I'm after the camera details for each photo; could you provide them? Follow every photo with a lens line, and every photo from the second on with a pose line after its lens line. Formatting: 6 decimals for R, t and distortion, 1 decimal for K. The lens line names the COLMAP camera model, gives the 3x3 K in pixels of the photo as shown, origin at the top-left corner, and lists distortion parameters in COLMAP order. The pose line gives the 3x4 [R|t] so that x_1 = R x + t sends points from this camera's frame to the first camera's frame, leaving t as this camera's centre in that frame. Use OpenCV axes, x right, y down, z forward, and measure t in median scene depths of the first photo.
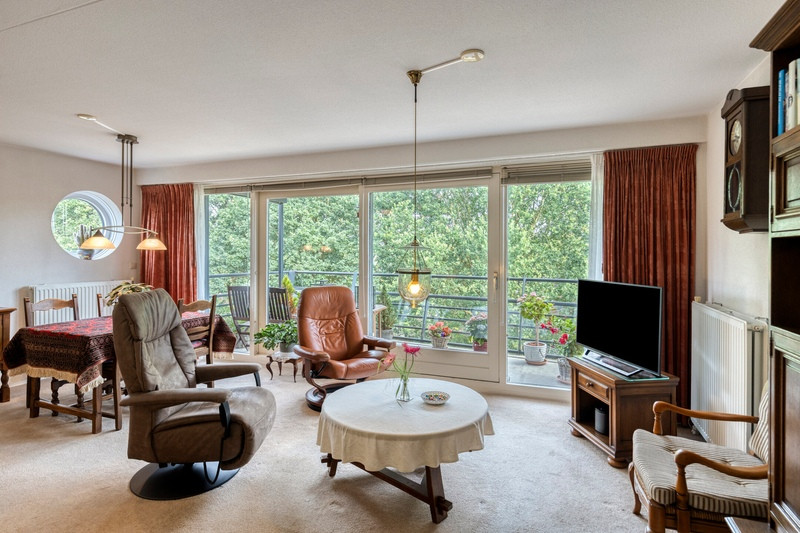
lens RADIAL K [[427.5, 0, 403.1], [0, 427.5, 256.5], [0, 0, 1]] dist [-0.003215, 0.002720]
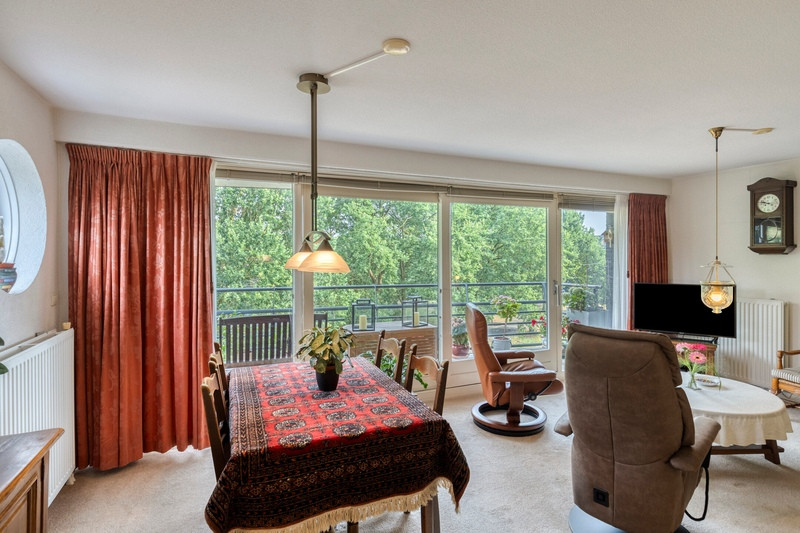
lens RADIAL K [[419.2, 0, 402.7], [0, 419.2, 258.4], [0, 0, 1]] dist [-0.004146, -0.001289]
pose [[0.705573, -0.007206, 0.708600, -0.916588], [0.009029, 0.999959, 0.001179, -0.031134], [-0.708580, 0.005566, 0.705609, 0.475238]]
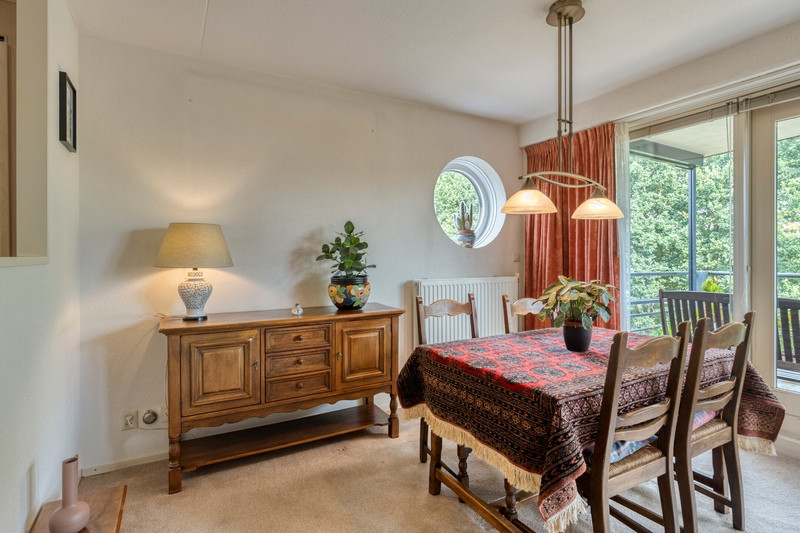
lens RADIAL K [[419.2, 0, 403.5], [0, 419.2, 261.9], [0, 0, 1]] dist [-0.004146, -0.001289]
pose [[0.774501, 0.001586, -0.632571, -0.434756], [0.000232, 0.999996, 0.002791, 0.036336], [0.632573, -0.002308, 0.774497, 0.425961]]
